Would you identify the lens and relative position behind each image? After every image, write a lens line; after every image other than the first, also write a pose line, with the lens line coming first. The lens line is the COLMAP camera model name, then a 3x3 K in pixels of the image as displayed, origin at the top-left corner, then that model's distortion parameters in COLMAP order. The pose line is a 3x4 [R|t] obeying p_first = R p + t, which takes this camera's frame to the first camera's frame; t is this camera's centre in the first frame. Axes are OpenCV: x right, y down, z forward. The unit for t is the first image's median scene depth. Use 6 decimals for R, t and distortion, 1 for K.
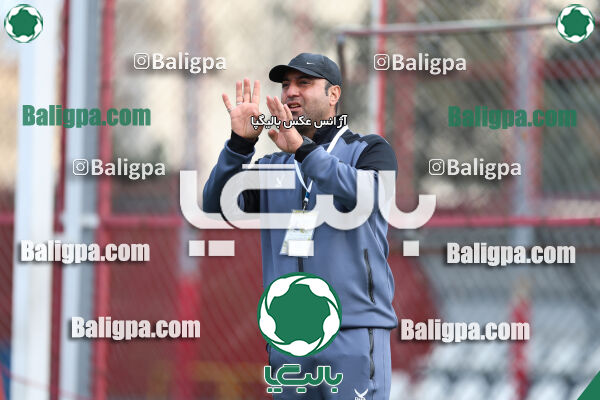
lens RADIAL K [[2351.1, 0, 300.0], [0, 2351.1, 200.0], [0, 0, 1]] dist [0.050586, 1.571564]
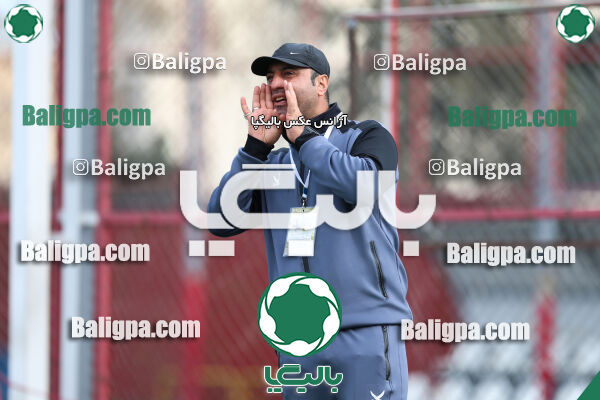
lens RADIAL K [[2111.8, 0, 300.0], [0, 2111.8, 200.0], [0, 0, 1]] dist [0.080185, -1.469584]
pose [[0.999848, -0.012620, 0.011992, -0.014488], [0.012506, 0.999877, 0.009460, -0.005696], [-0.012110, -0.009308, 0.999883, 0.146970]]
